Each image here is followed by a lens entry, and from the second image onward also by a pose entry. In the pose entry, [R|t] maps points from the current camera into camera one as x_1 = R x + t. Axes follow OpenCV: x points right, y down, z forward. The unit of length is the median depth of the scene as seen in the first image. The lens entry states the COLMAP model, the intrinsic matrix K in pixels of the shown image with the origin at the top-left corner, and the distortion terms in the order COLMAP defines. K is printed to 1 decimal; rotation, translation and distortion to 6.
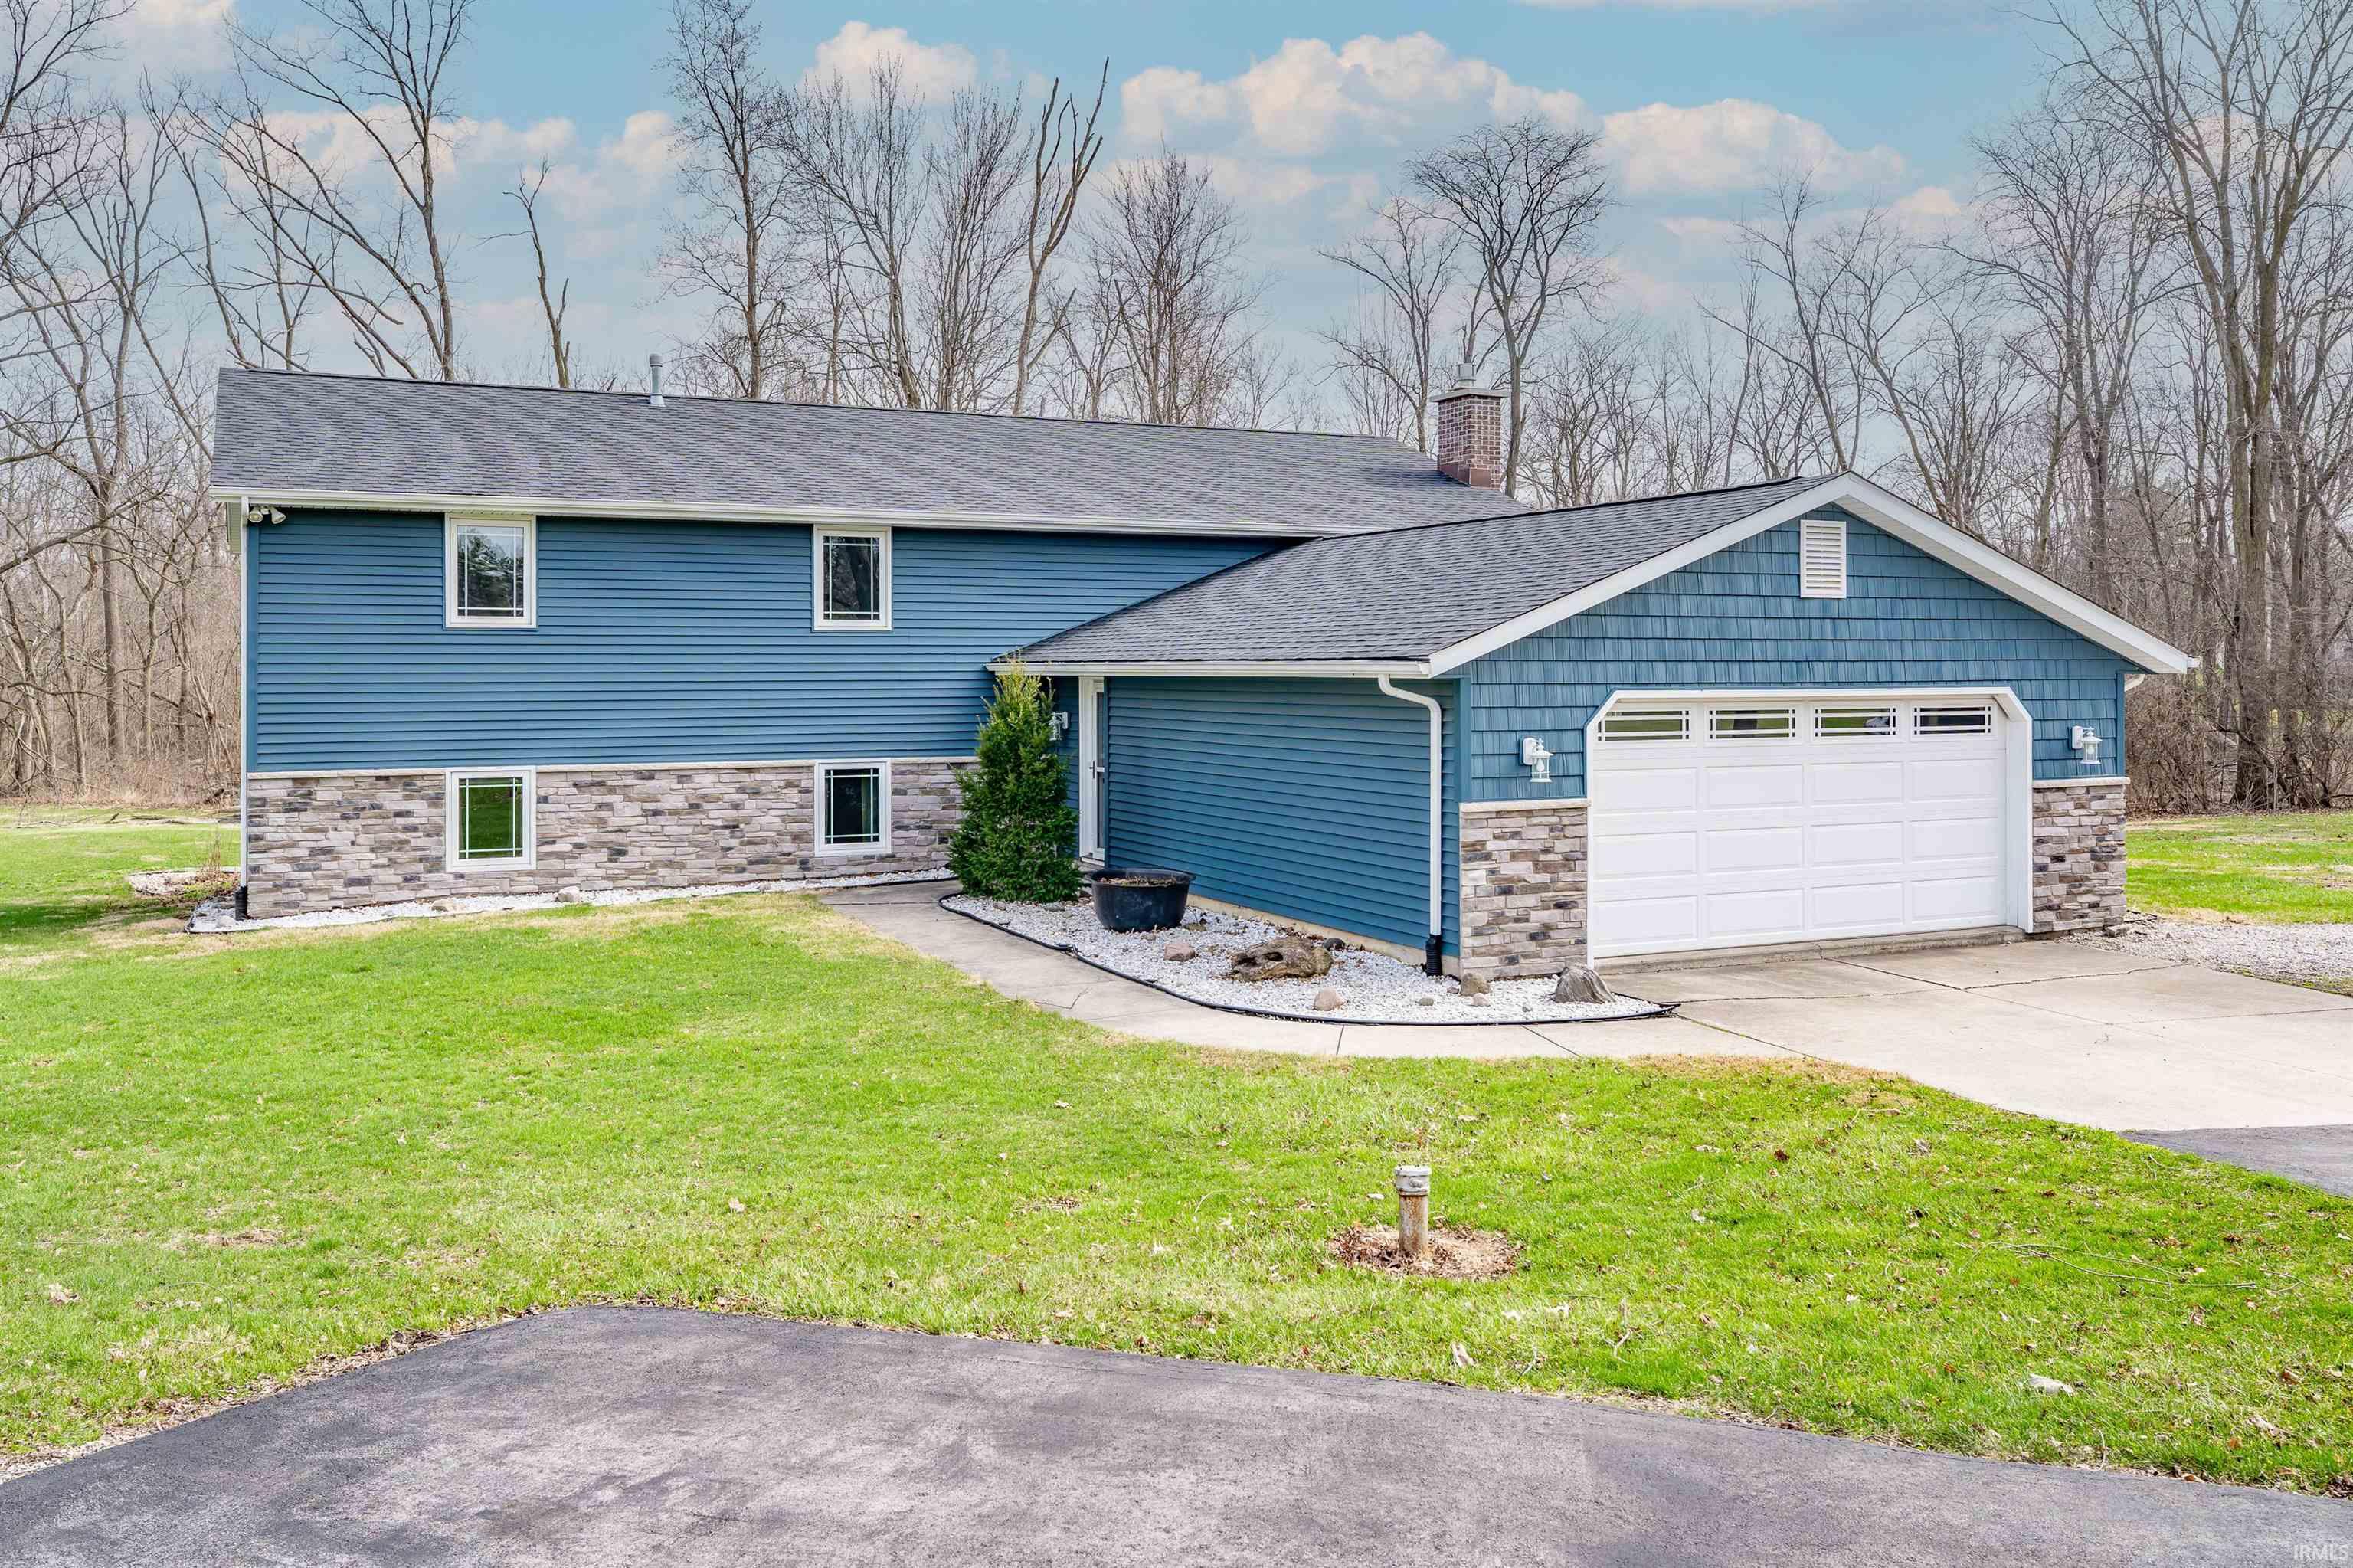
lens RADIAL K [[1919.4, 0, 1171.4], [0, 1919.4, 663.1], [0, 0, 1]] dist [-0.007606, -0.000940]
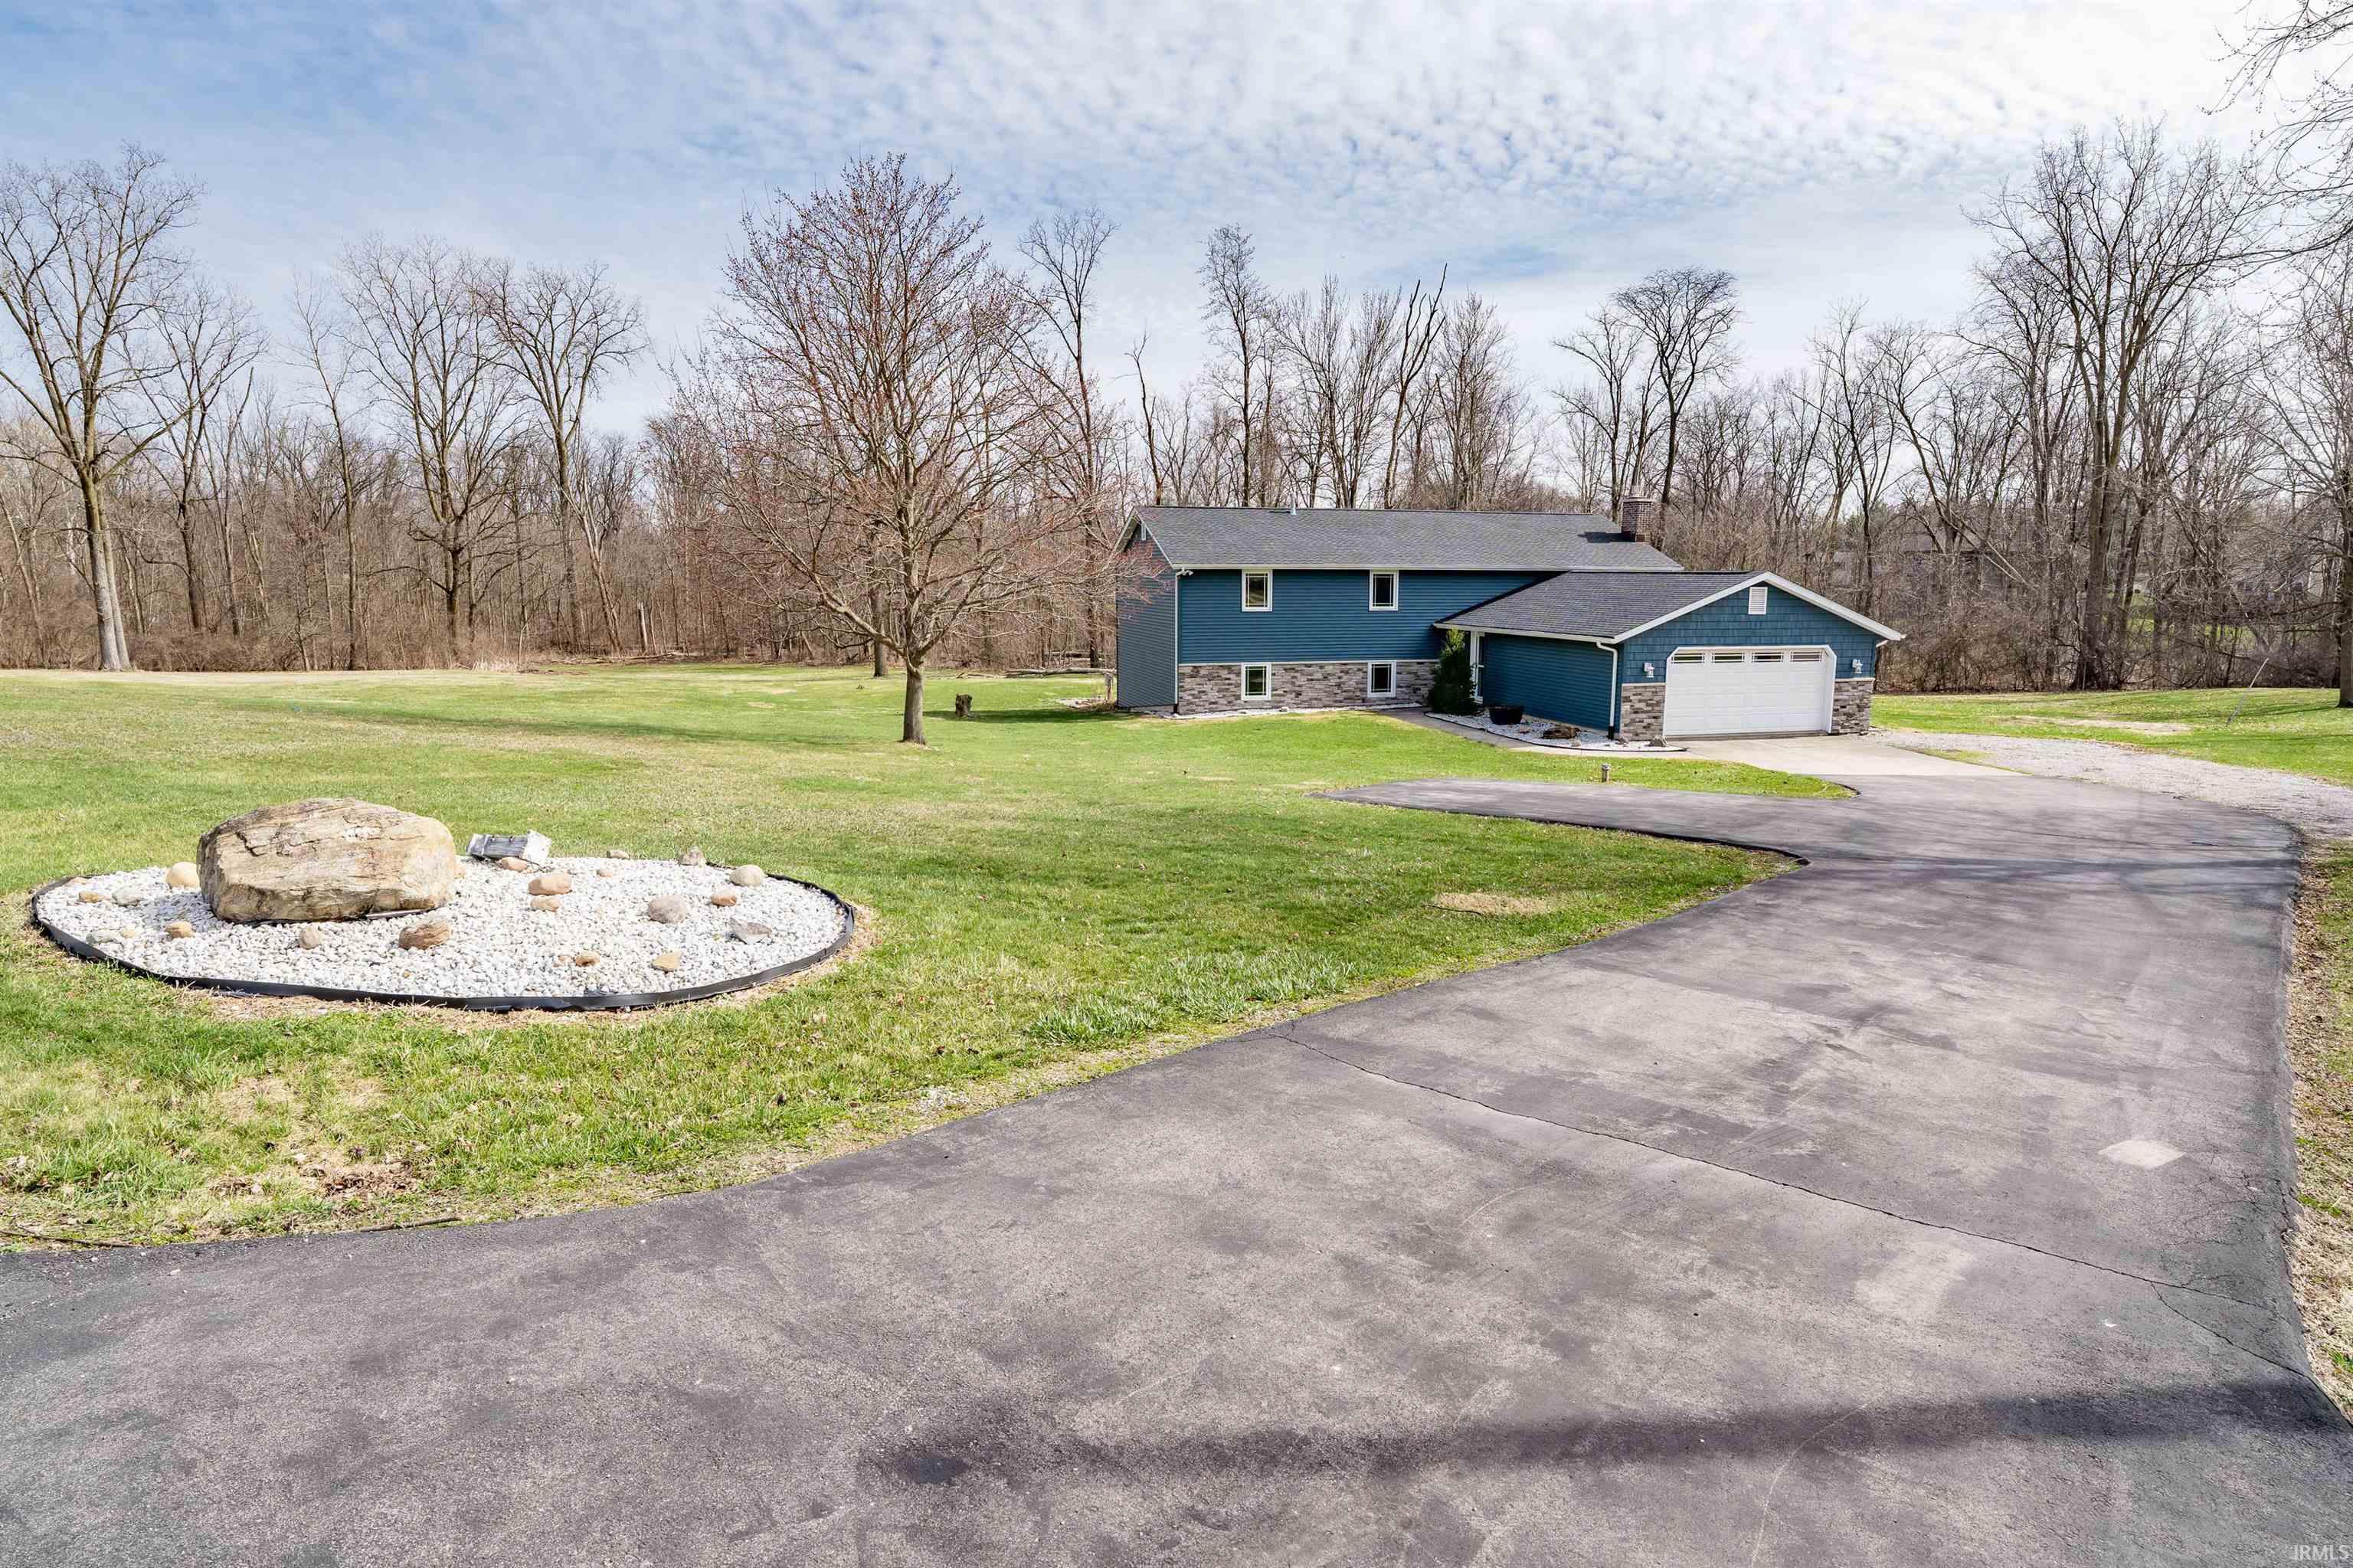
lens RADIAL K [[1284.4, 0, 1176.5], [0, 1284.4, 784.0], [0, 0, 1]] dist [-0.029311, -0.000081]
pose [[0.982202, 0.031441, -0.185177, -0.122065], [-0.000612, 0.986421, 0.164236, -0.076841], [0.187827, -0.161200, 0.968884, -0.840569]]
